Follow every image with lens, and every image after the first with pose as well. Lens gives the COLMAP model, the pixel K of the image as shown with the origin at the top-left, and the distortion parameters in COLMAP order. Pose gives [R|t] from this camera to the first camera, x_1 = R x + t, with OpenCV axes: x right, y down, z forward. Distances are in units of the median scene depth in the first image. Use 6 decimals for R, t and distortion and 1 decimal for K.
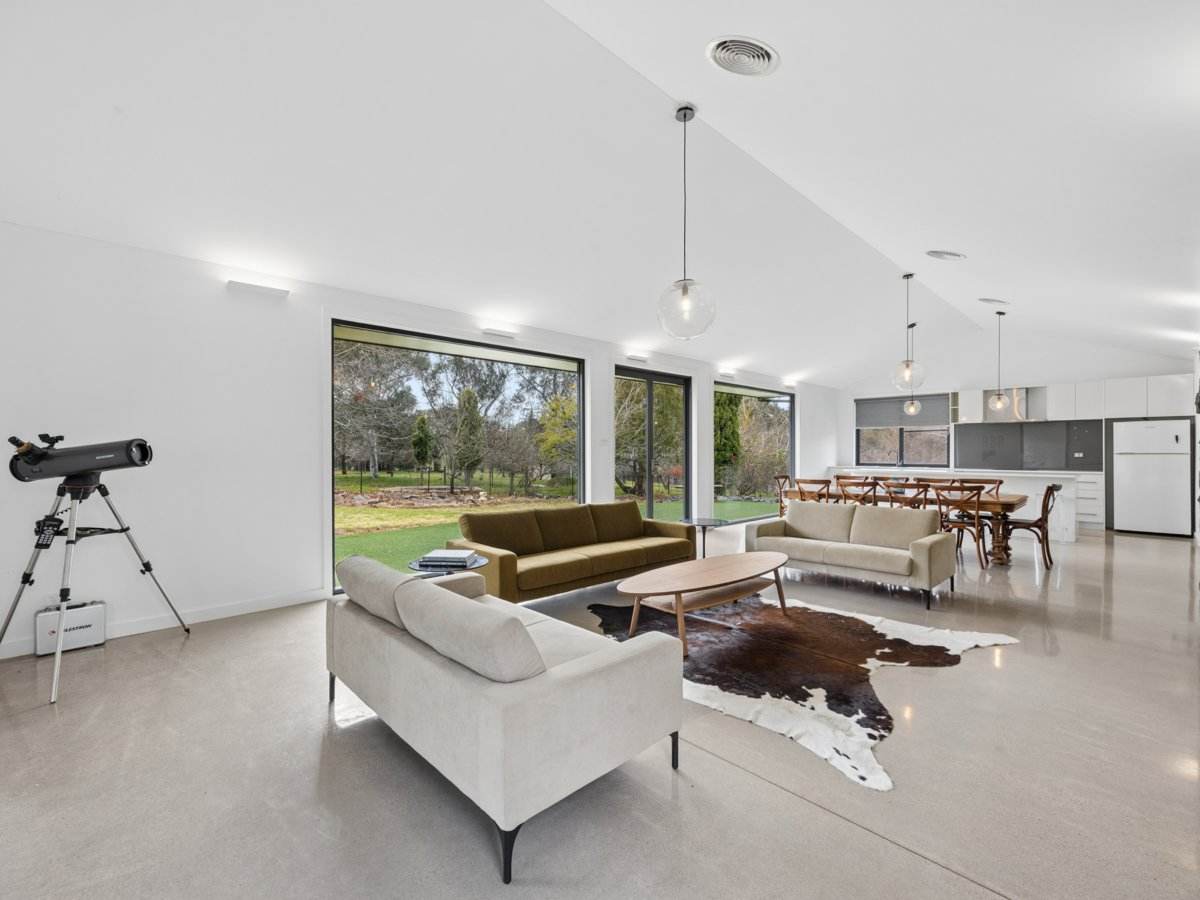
lens RADIAL K [[539.3, 0, 599.3], [0, 539.3, 455.0], [0, 0, 1]] dist [0.002607, 0.000840]
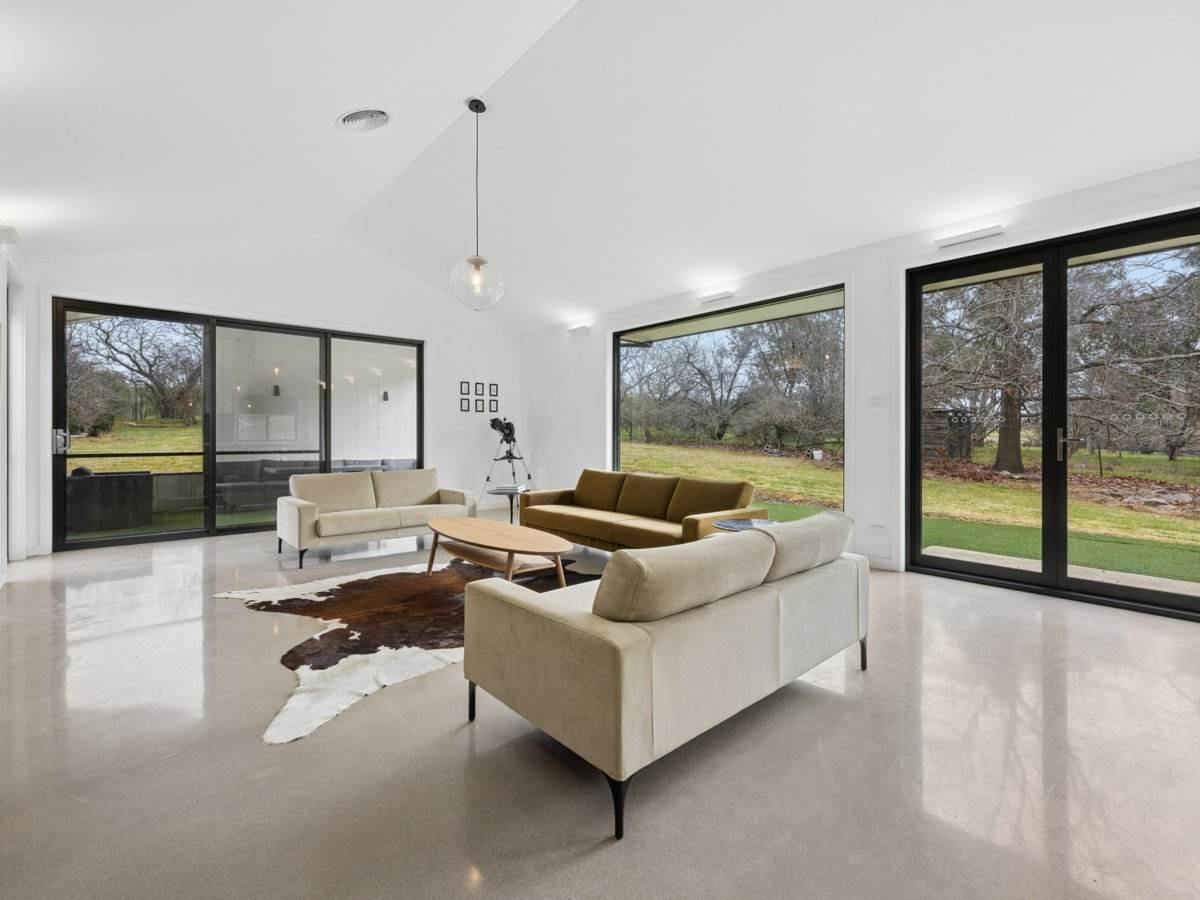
lens RADIAL K [[539.3, 0, 594.9], [0, 539.3, 435.7], [0, 0, 1]] dist [0.002607, 0.000840]
pose [[-0.050759, -0.002004, -0.998709, 0.495983], [-0.007827, 0.999968, -0.001609, 0.016993], [0.998680, 0.007735, -0.050773, 0.518400]]
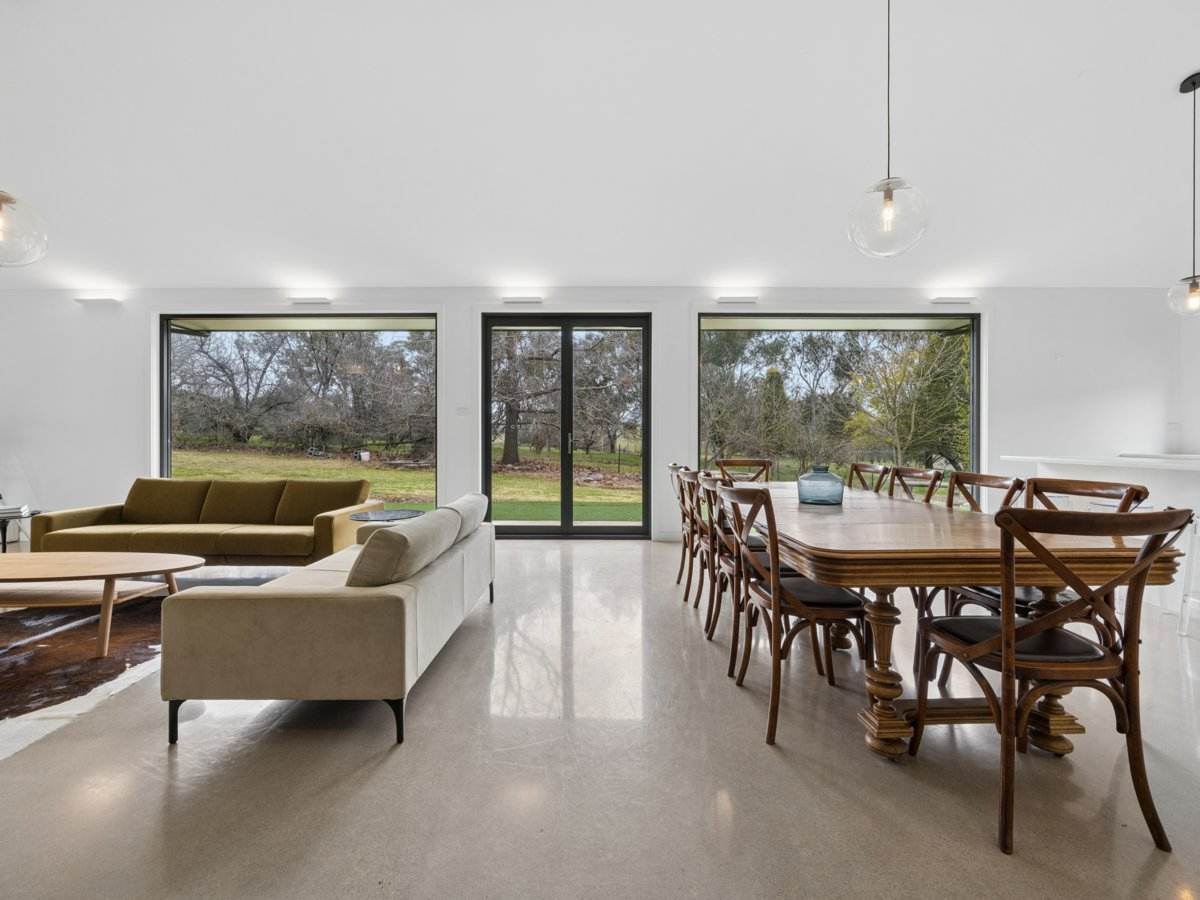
lens RADIAL K [[539.3, 0, 588.9], [0, 539.3, 448.2], [0, 0, 1]] dist [0.002607, 0.000840]
pose [[0.711189, 0.011075, -0.702913, 0.540734], [-0.003497, 0.999919, 0.012216, 0.018163], [0.702992, -0.006229, 0.711170, 0.407108]]
